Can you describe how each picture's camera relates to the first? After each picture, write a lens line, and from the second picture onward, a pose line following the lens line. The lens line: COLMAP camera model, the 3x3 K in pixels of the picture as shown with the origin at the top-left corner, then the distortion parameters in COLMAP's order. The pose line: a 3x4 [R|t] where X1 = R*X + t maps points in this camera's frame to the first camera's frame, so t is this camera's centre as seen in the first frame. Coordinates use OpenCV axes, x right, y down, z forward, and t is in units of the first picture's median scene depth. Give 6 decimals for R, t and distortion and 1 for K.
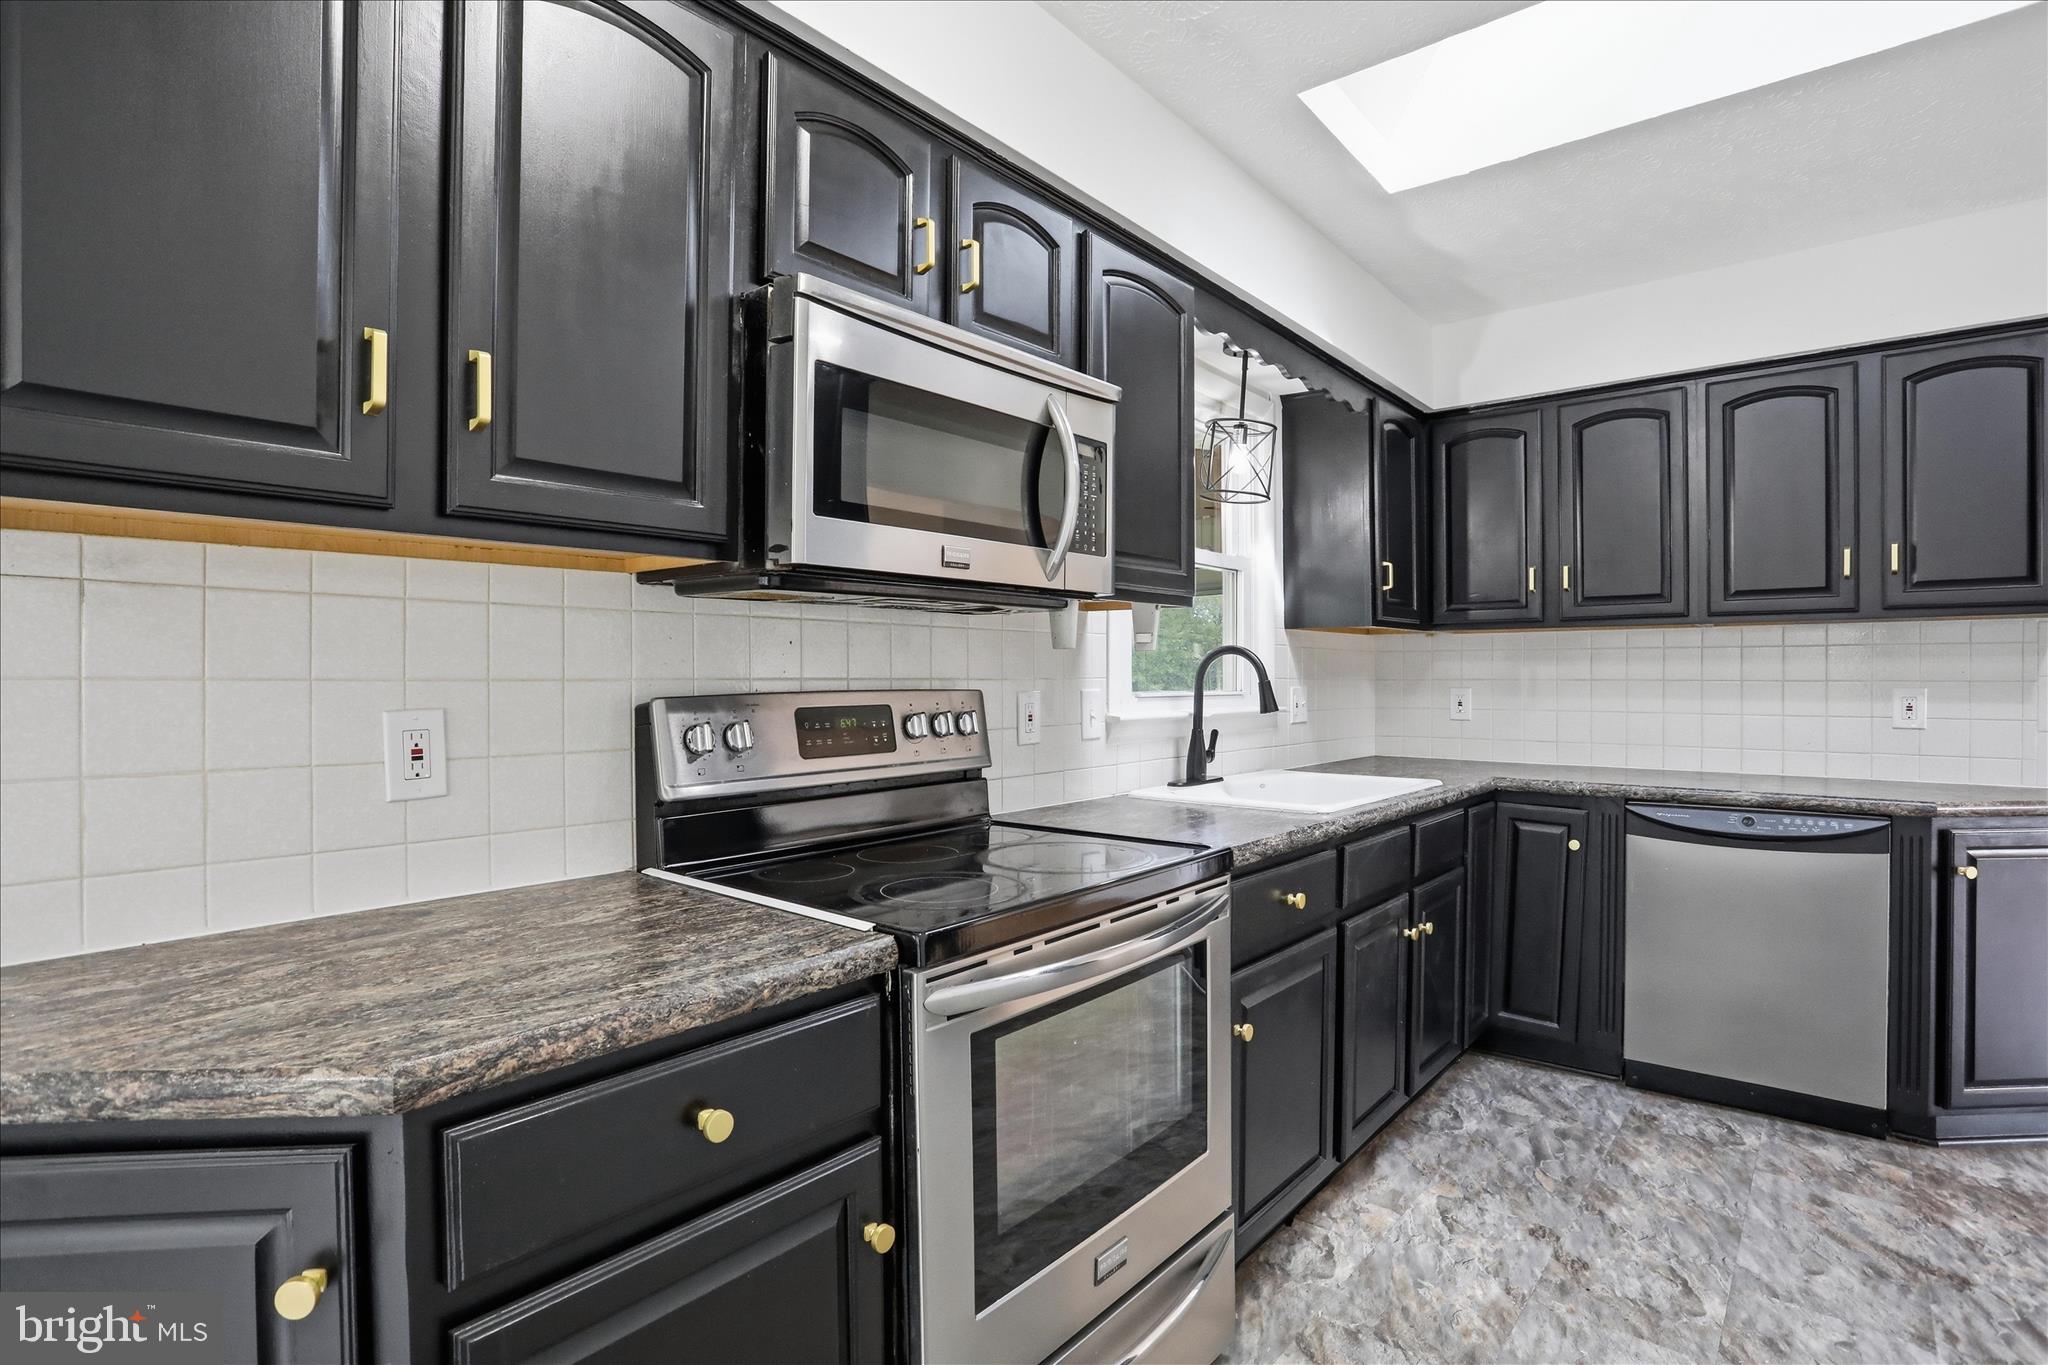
lens RADIAL K [[1004.9, 0, 1013.4], [0, 1004.9, 682.0], [0, 0, 1]] dist [-0.062740, 0.014248]
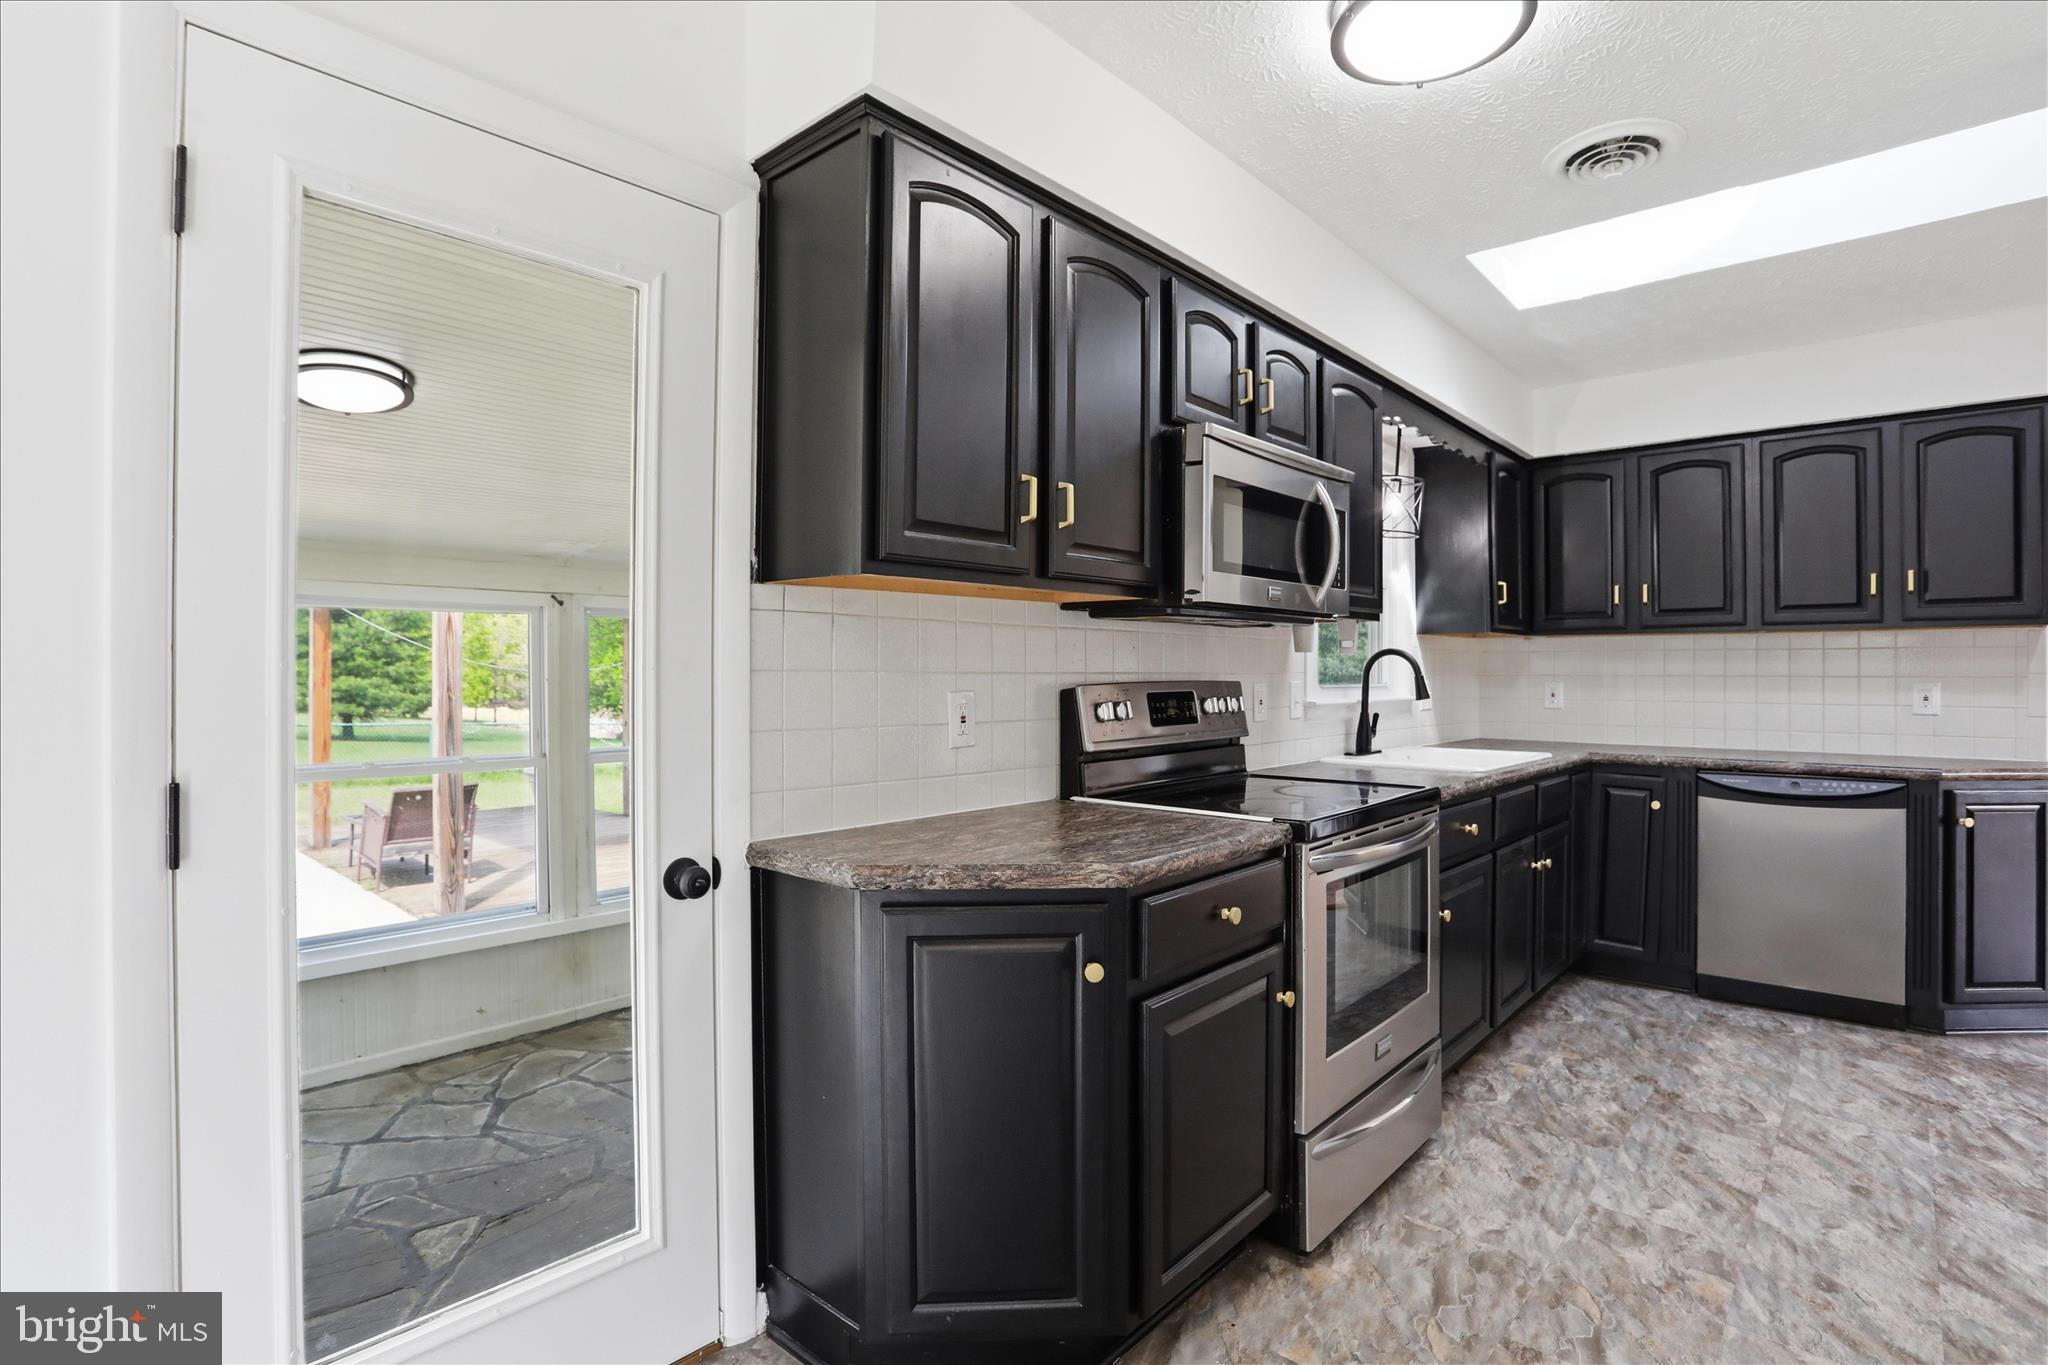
lens RADIAL K [[1004.9, 0, 1011.9], [0, 1004.9, 667.5], [0, 0, 1]] dist [-0.062740, 0.014248]
pose [[0.999396, 0.002631, -0.034646, -0.270838], [-0.002968, 0.999949, -0.009683, 0.002874], [0.034619, 0.009780, 0.999353, -0.366057]]
